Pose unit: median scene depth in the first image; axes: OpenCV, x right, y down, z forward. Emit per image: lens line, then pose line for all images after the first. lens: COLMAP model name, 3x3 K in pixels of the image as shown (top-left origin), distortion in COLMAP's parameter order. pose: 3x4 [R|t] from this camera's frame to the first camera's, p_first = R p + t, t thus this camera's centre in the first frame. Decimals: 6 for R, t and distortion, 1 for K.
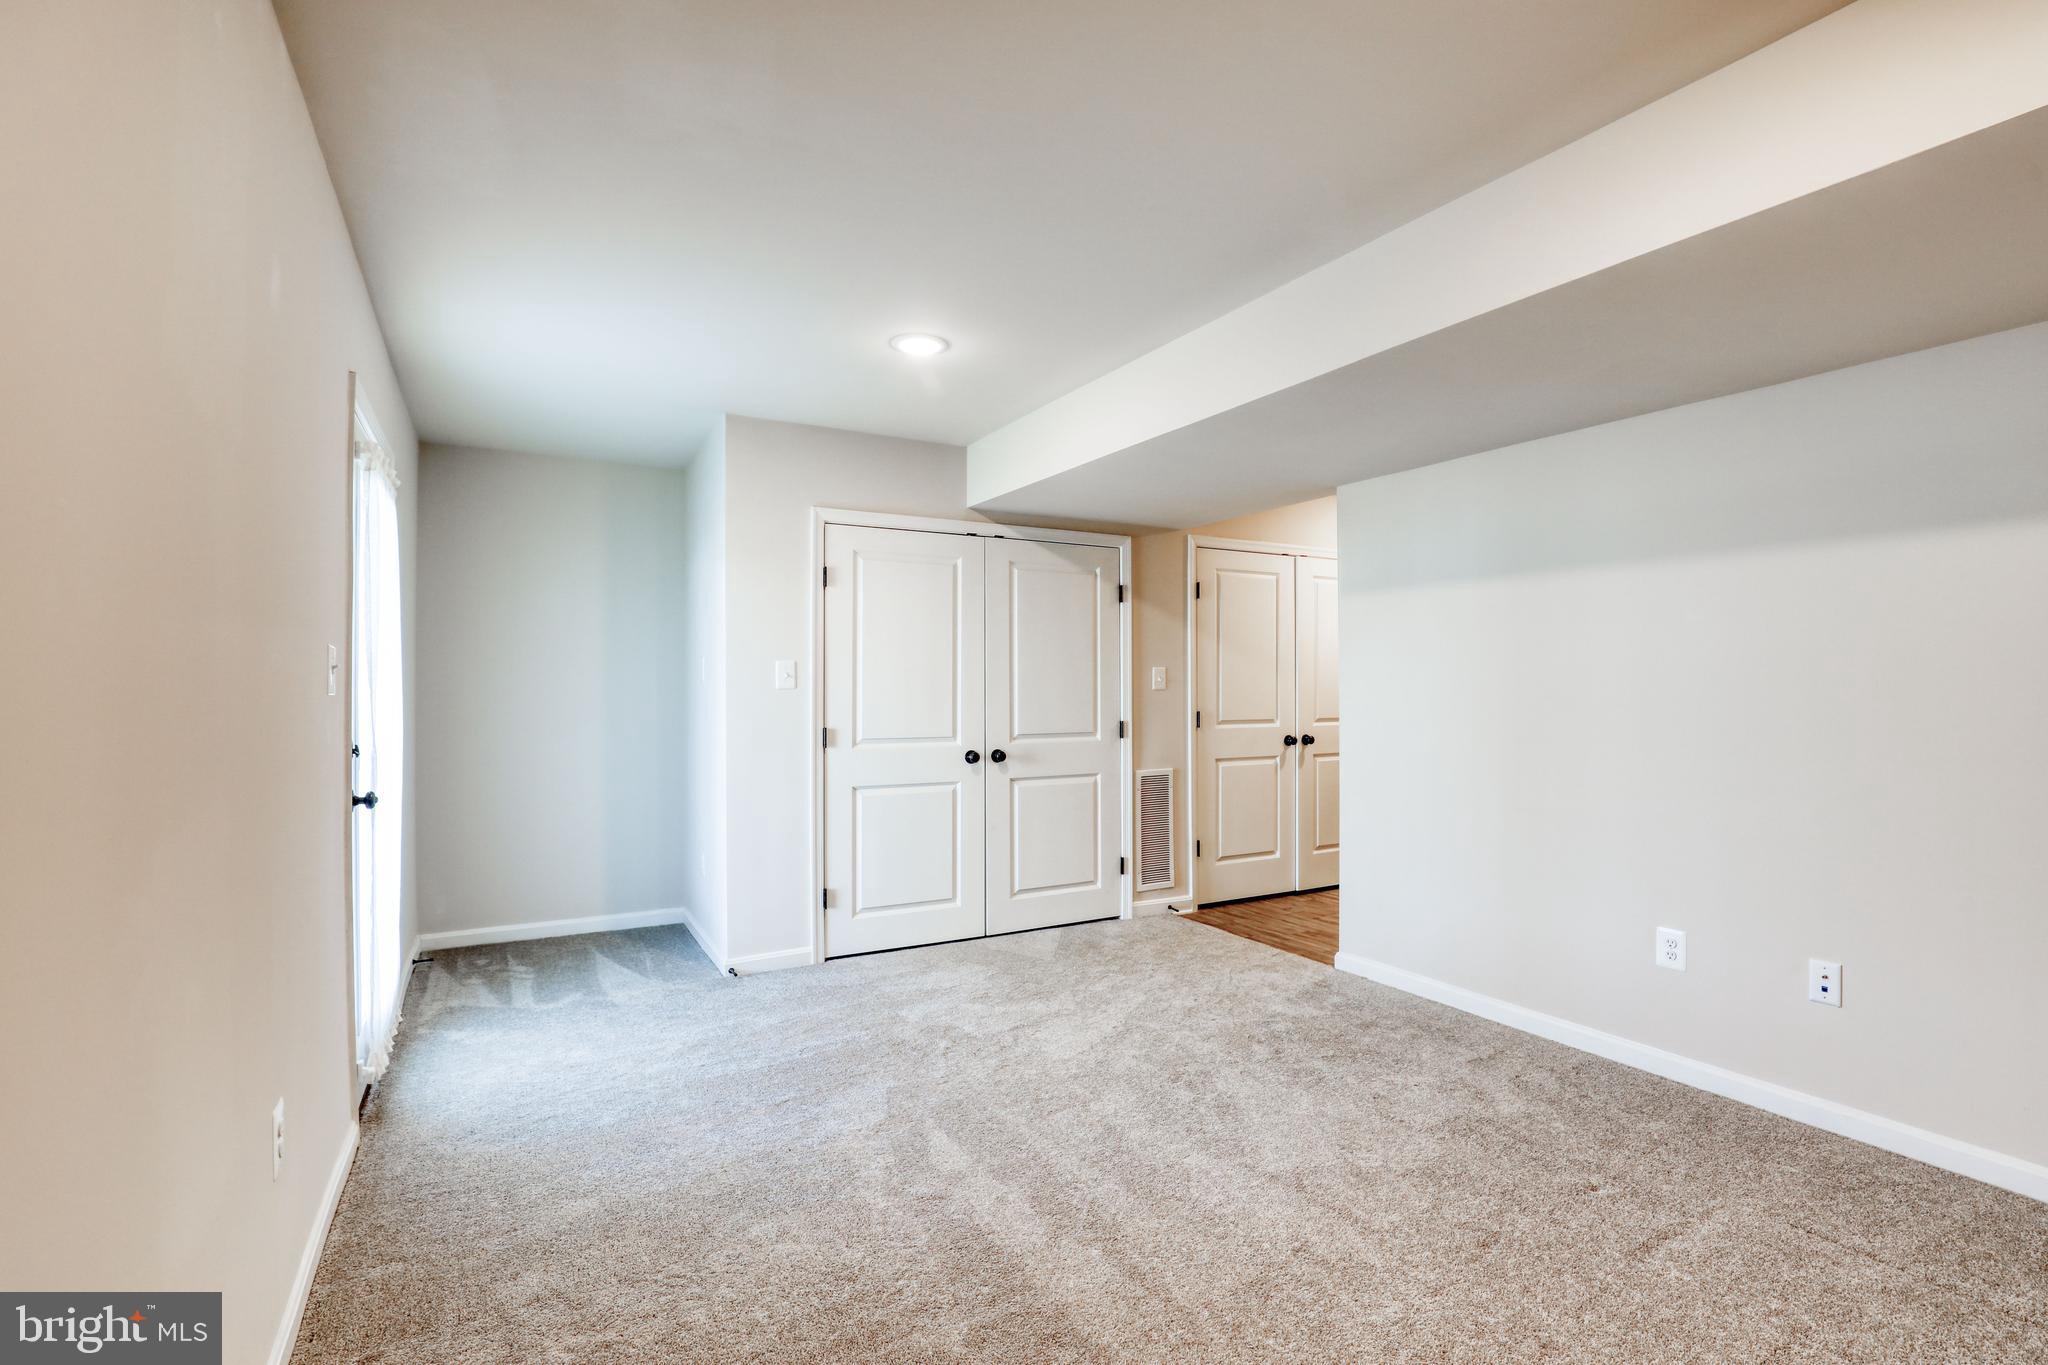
lens RADIAL K [[948.9, 0, 1020.1], [0, 948.9, 689.1], [0, 0, 1]] dist [-0.024761, 0.003743]
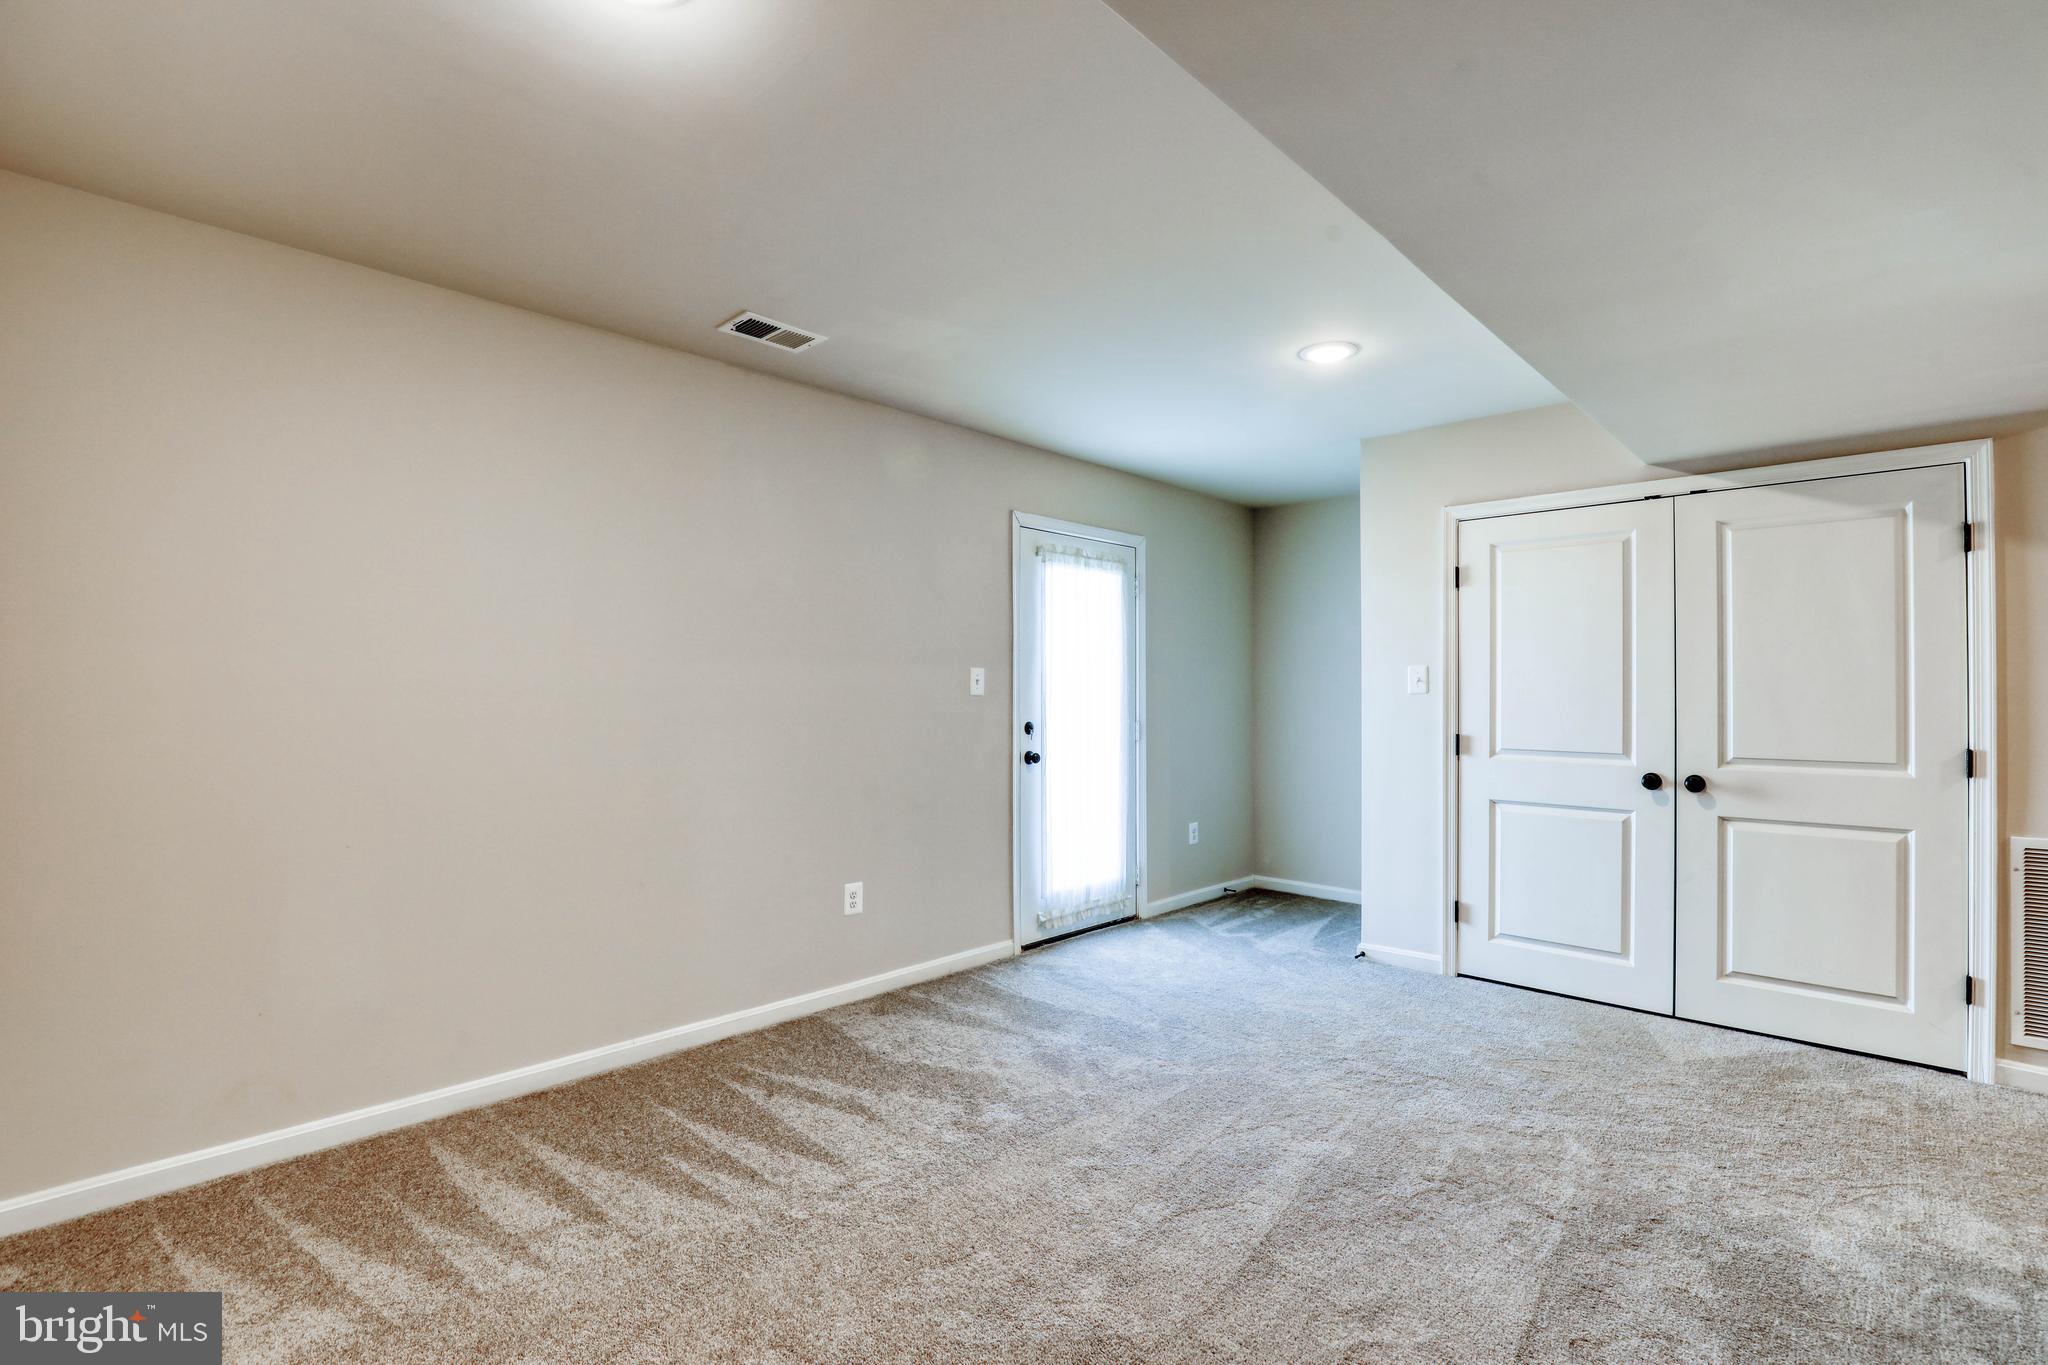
lens RADIAL K [[948.9, 0, 1018.8], [0, 948.9, 688.2], [0, 0, 1]] dist [-0.024761, 0.003743]
pose [[0.281407, -0.000568, -0.959588, 0.549736], [-0.001011, 0.999999, -0.000889, -0.004374], [0.959588, 0.001220, 0.281407, 0.281829]]
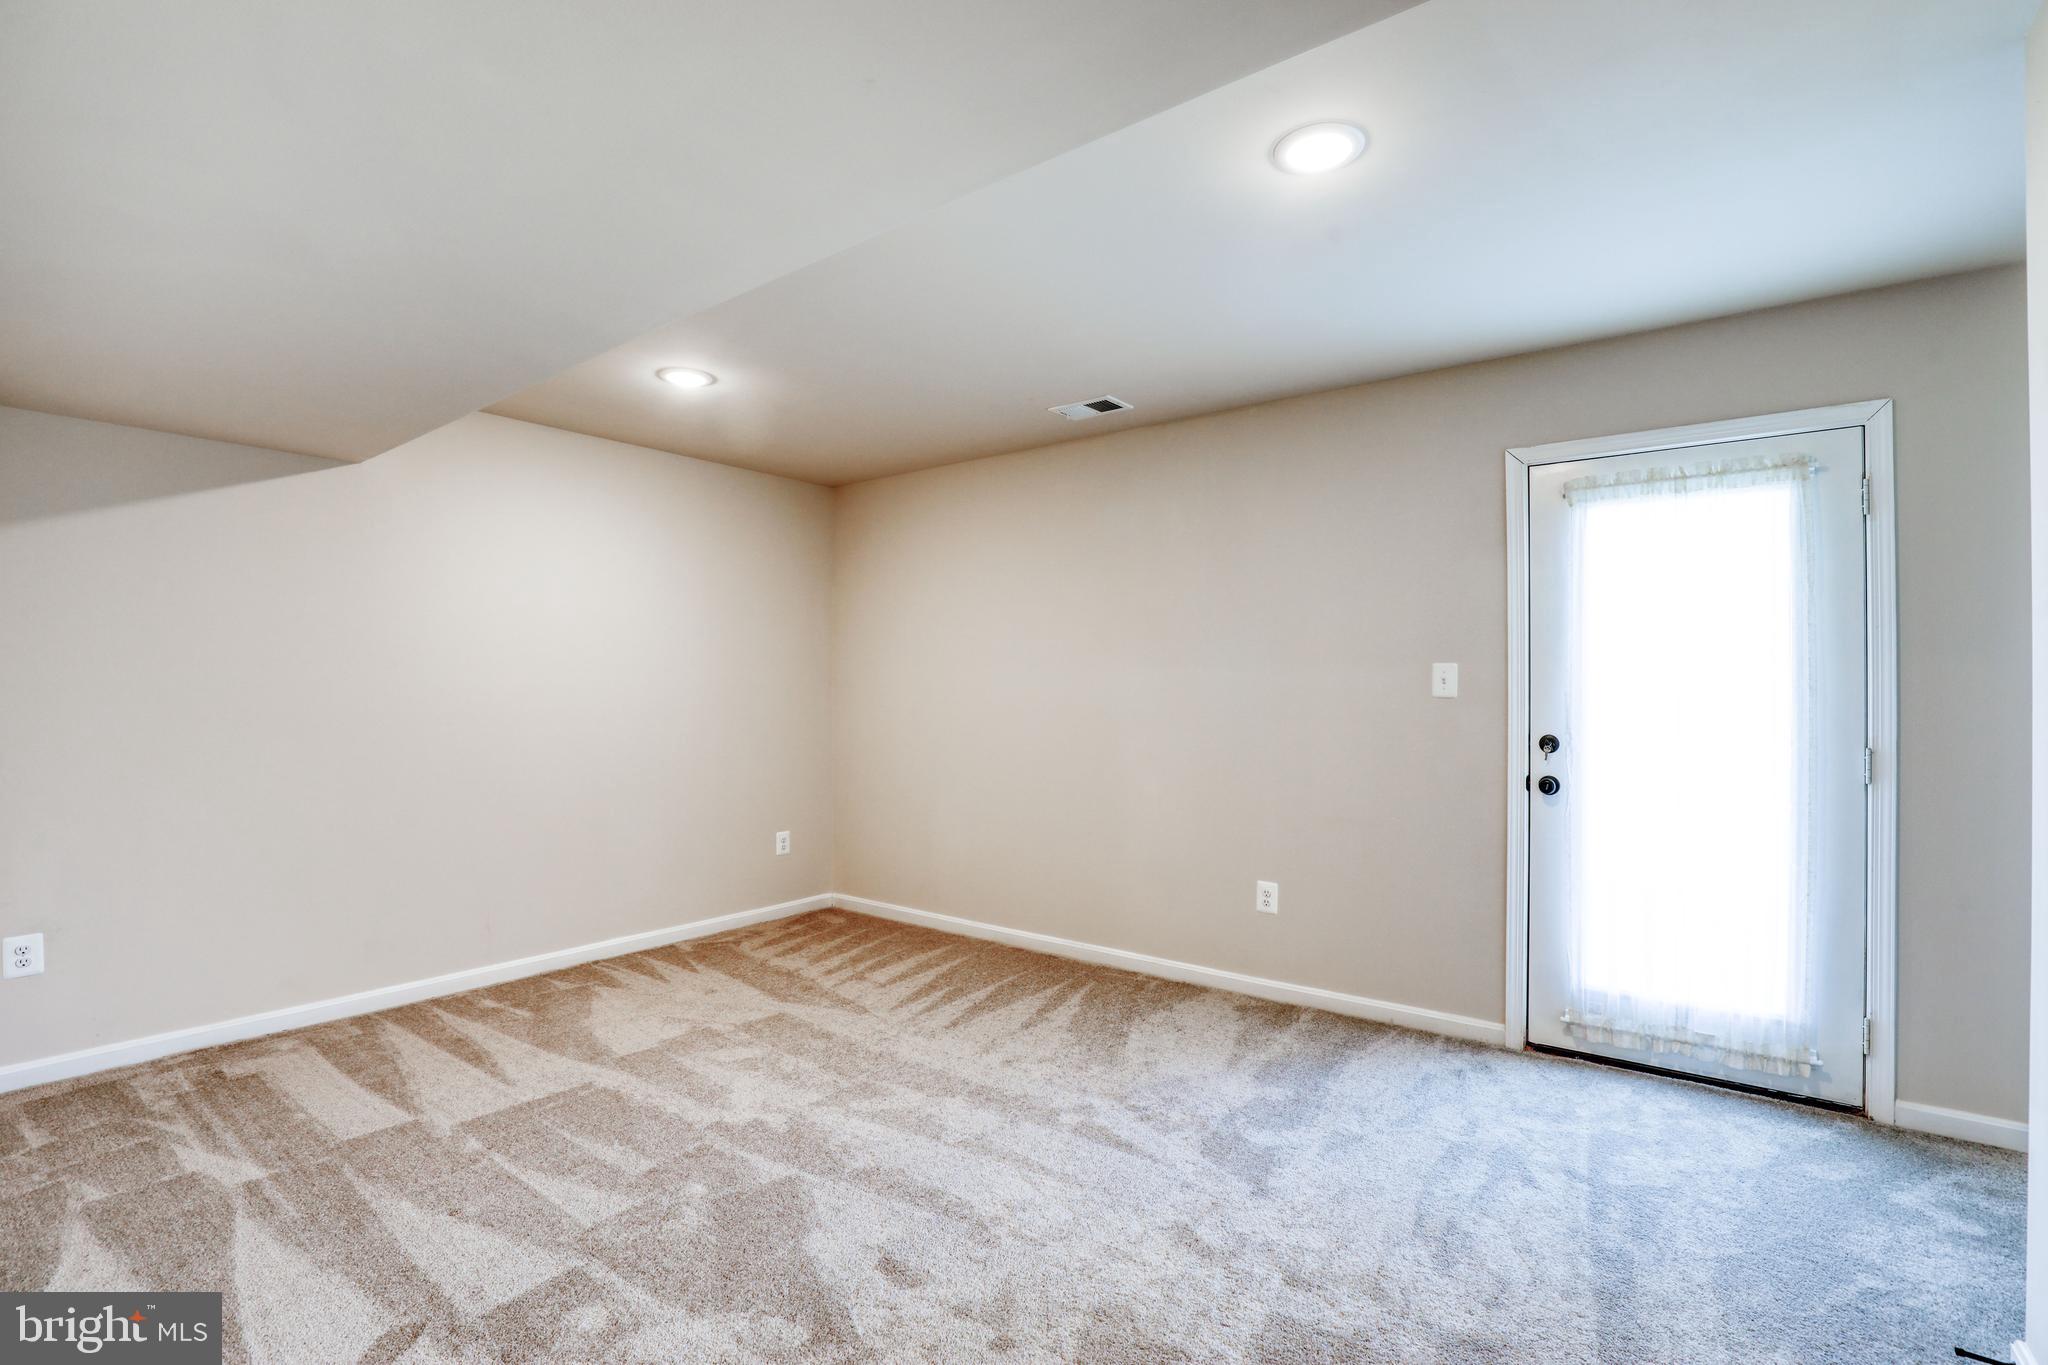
lens RADIAL K [[948.9, 0, 1036.5], [0, 948.9, 685.8], [0, 0, 1]] dist [-0.024761, 0.003743]
pose [[-0.923371, -0.004331, -0.383885, 0.214905], [0.000054, 0.999935, -0.011411, 0.001615], [0.383910, -0.010557, -0.923310, 1.099604]]
